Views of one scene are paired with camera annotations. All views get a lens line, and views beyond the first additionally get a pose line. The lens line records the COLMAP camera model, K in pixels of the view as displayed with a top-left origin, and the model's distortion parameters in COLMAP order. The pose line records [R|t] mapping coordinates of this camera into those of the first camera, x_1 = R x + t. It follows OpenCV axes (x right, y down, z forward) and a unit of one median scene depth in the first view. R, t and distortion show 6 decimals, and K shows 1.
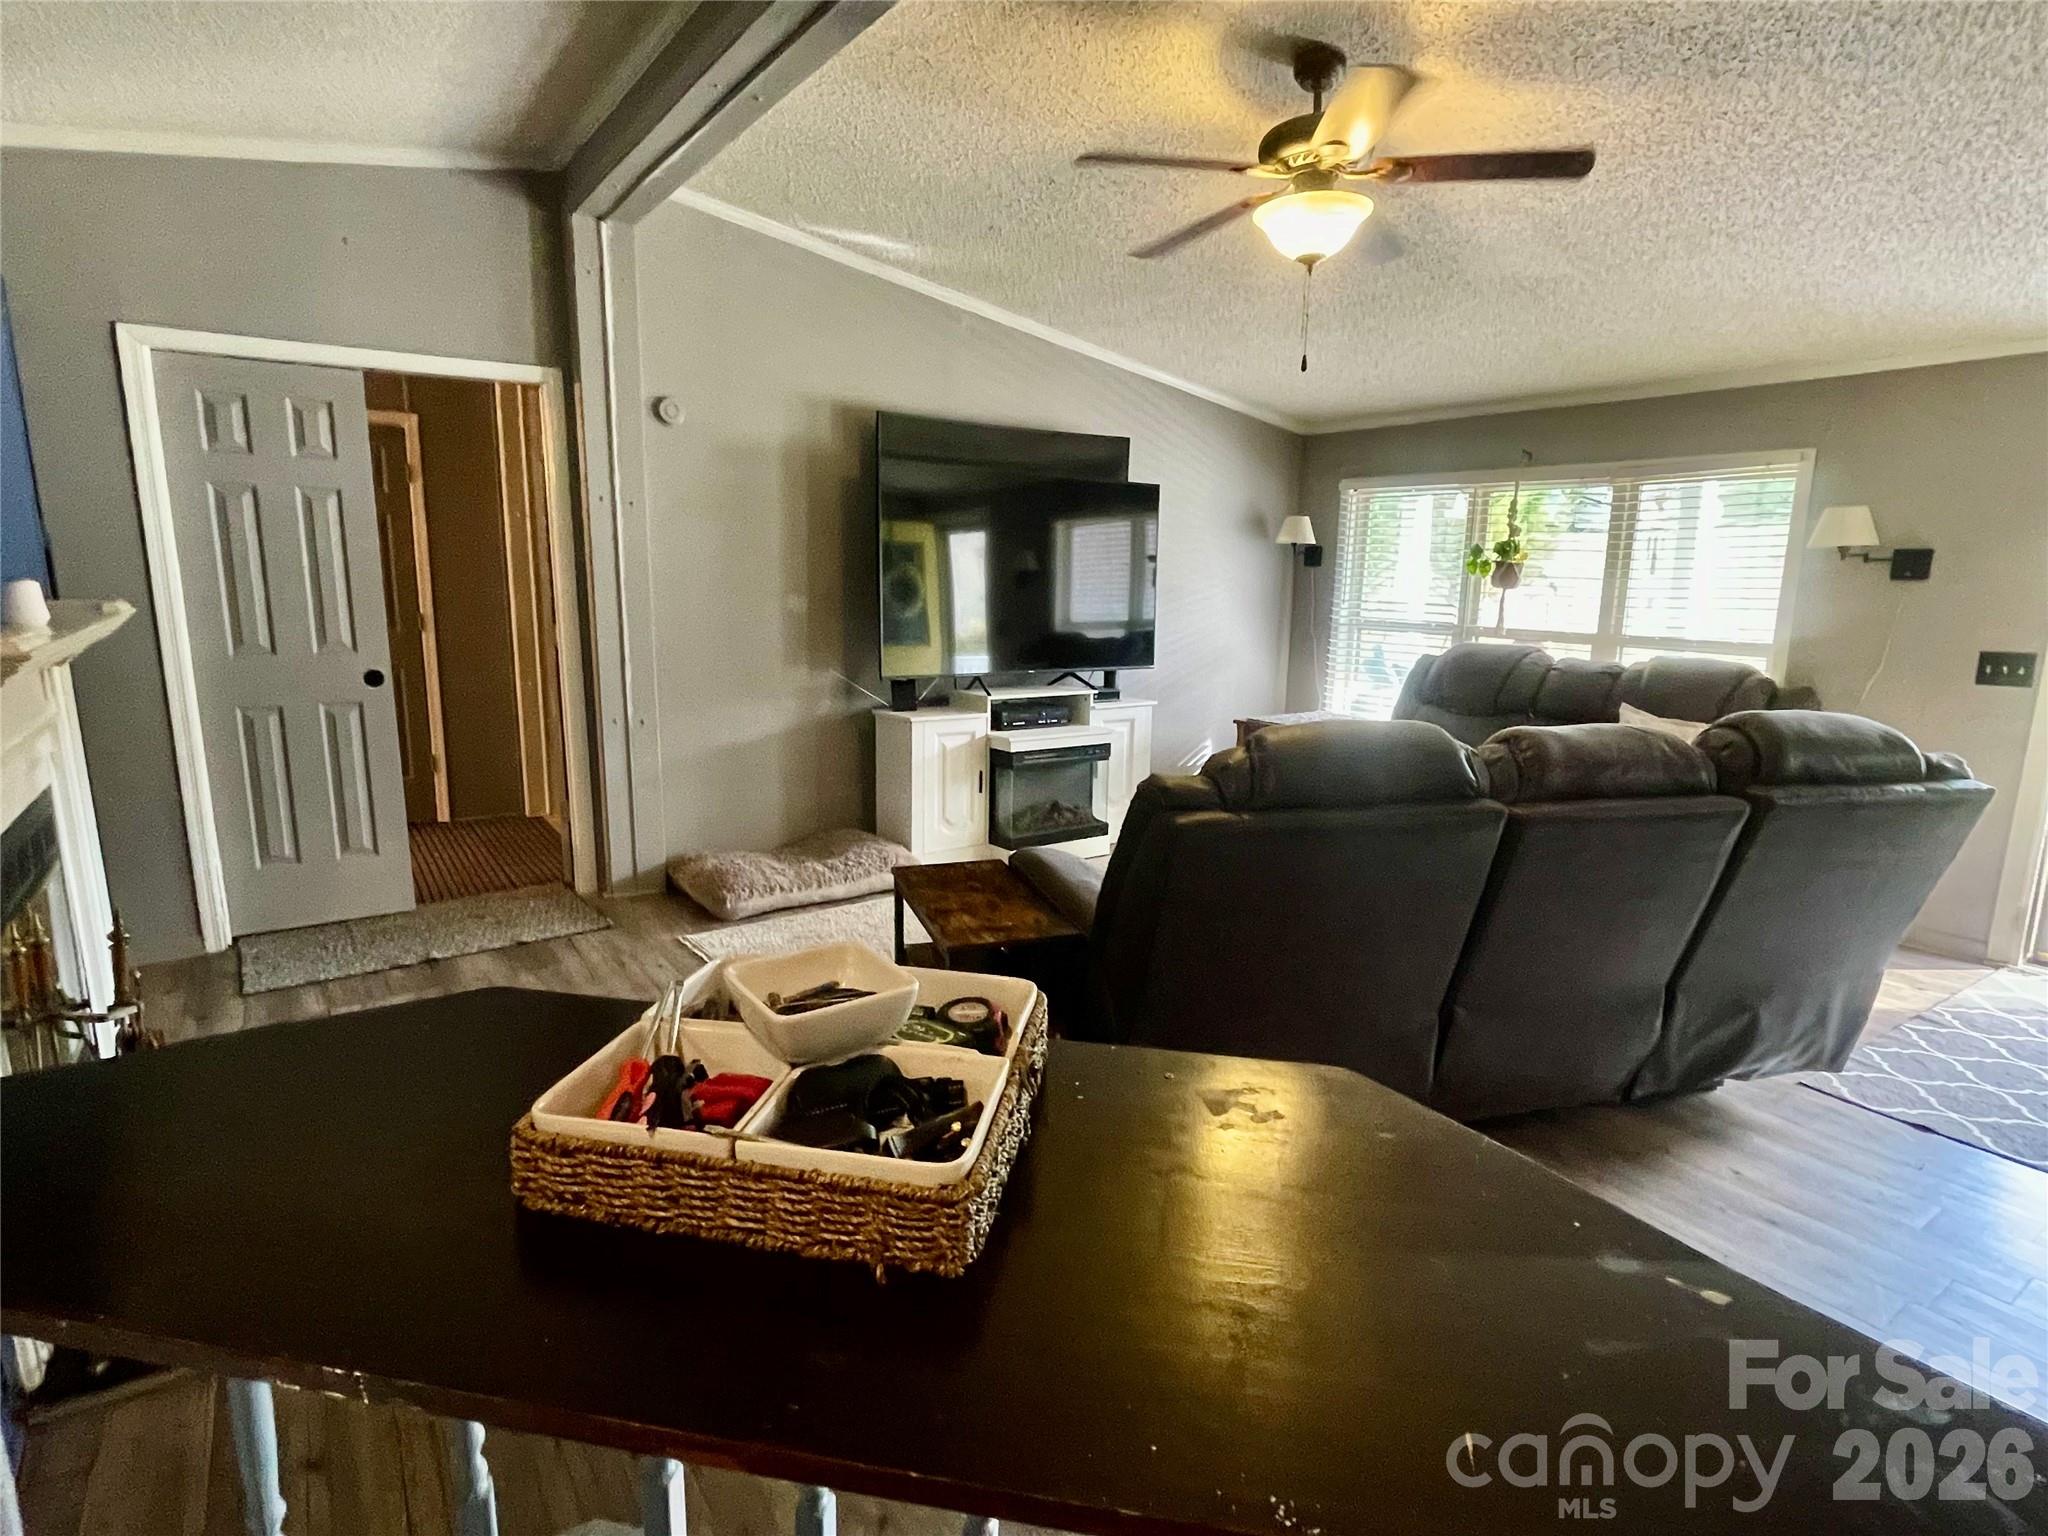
lens RADIAL K [[1046.2, 0, 1024.0], [0, 1046.2, 768.0], [0, 0, 1]] dist [0.000248, -0.000012]
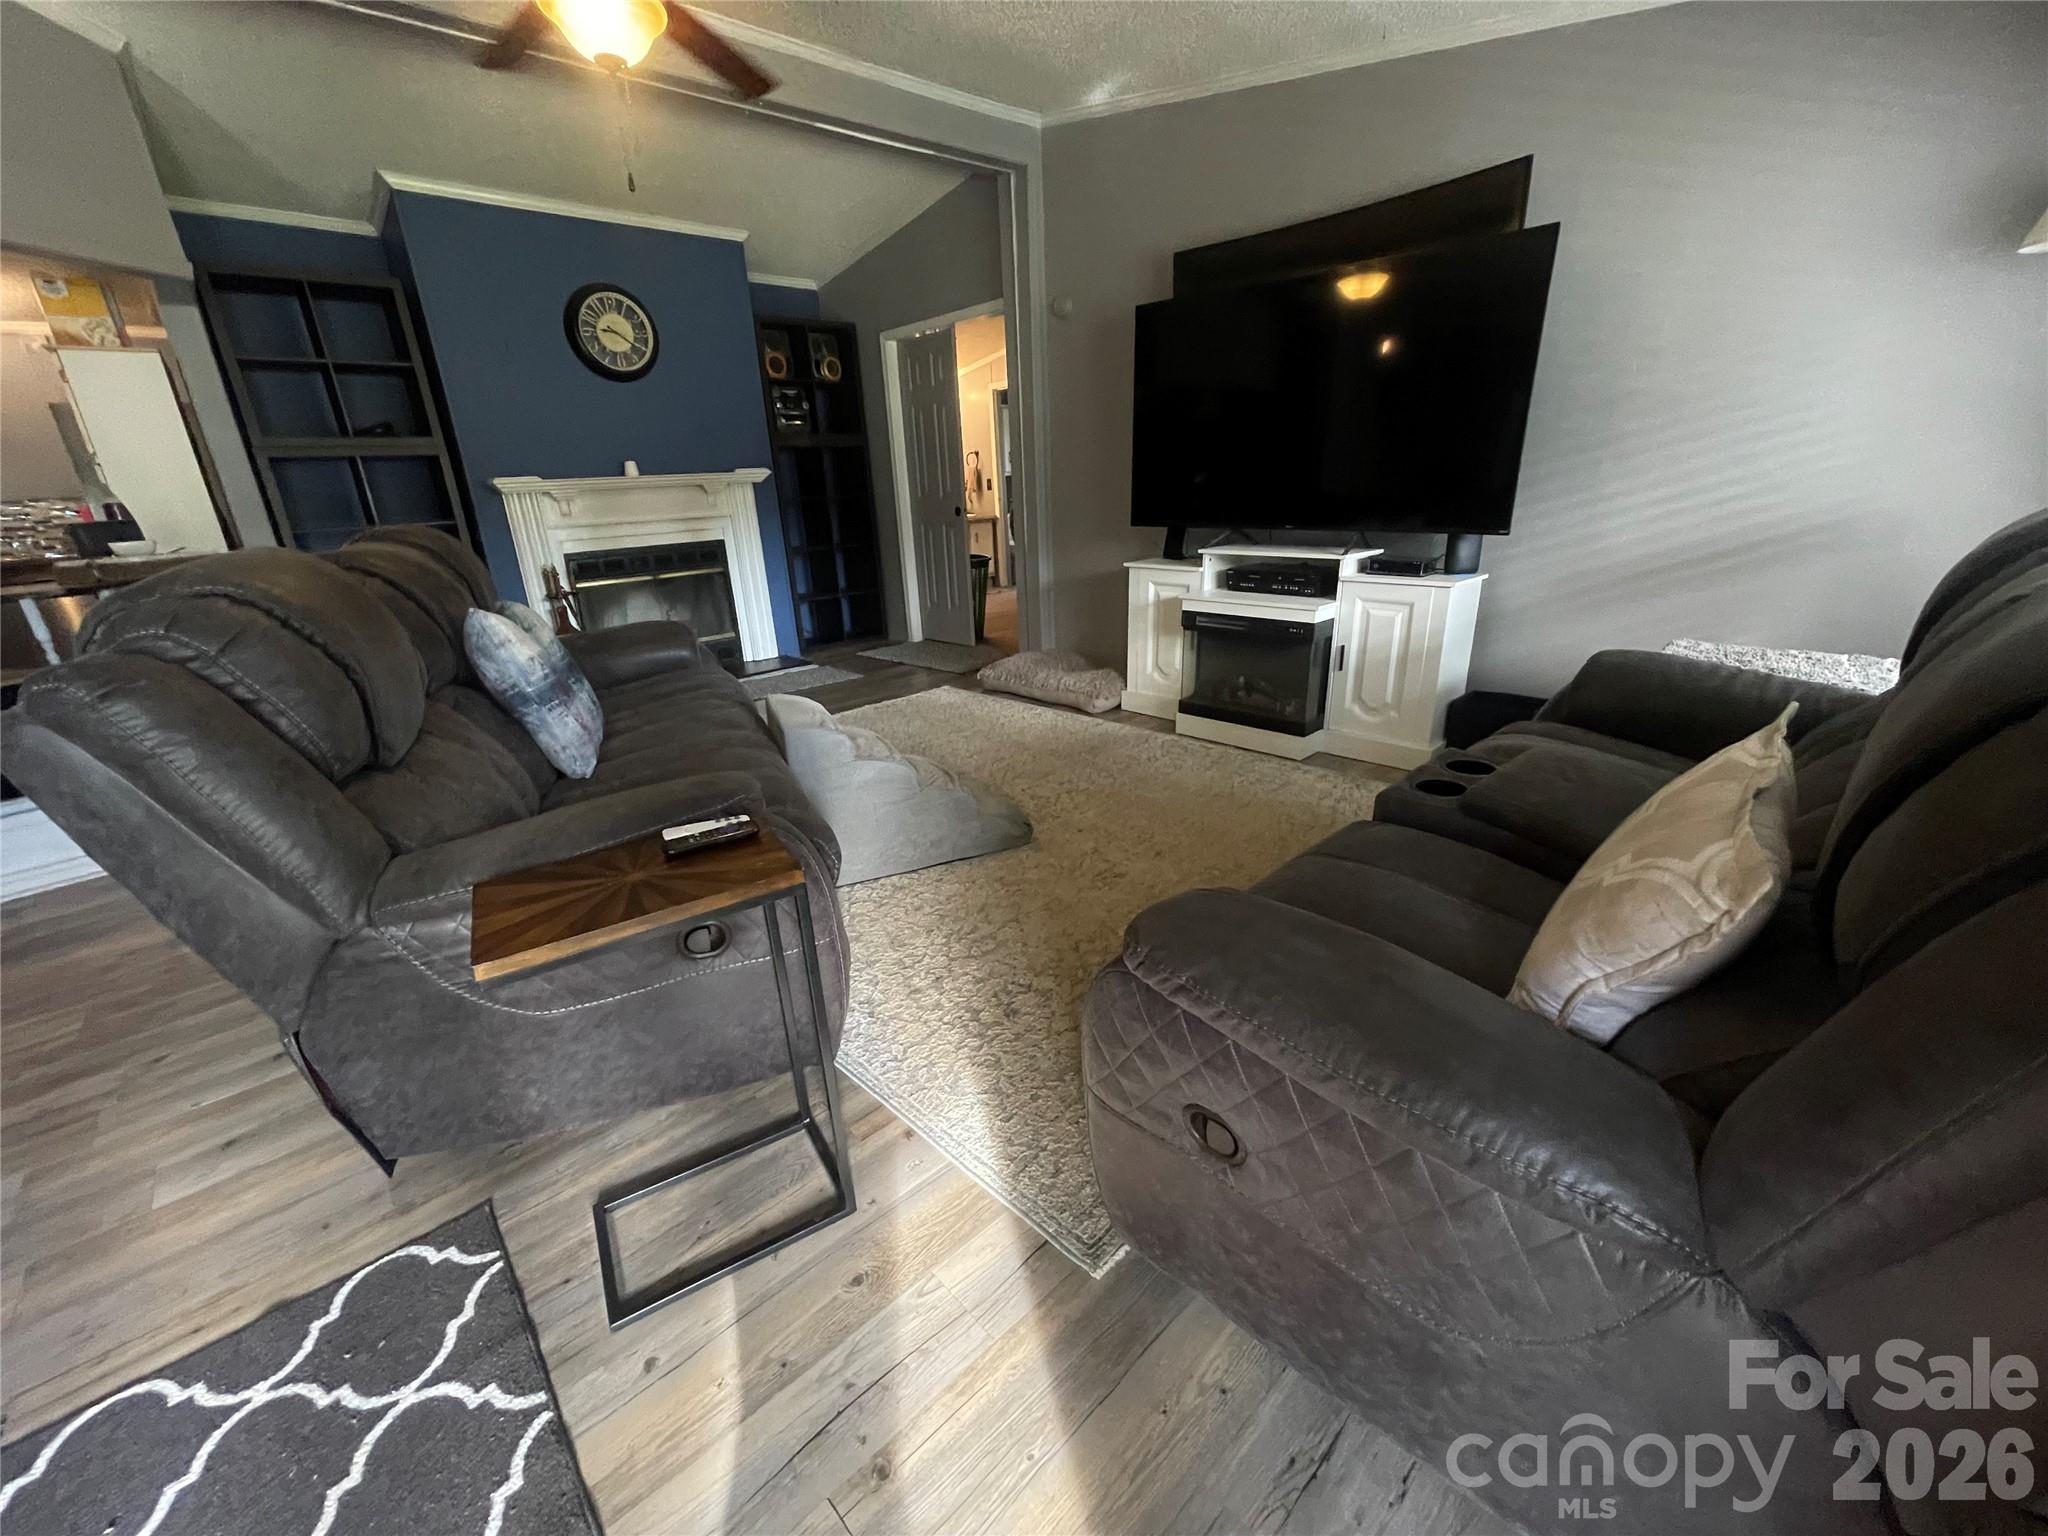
lens RADIAL K [[820.0, 0, 1024.0], [0, 820.0, 768.0], [0, 0, 1]] dist [0.000435, 0.000056]
pose [[0.151144, 0.308843, -0.939027, 0.713829], [-0.139983, 0.947054, 0.288952, -0.074557], [0.978550, 0.087774, 0.186375, 0.728336]]
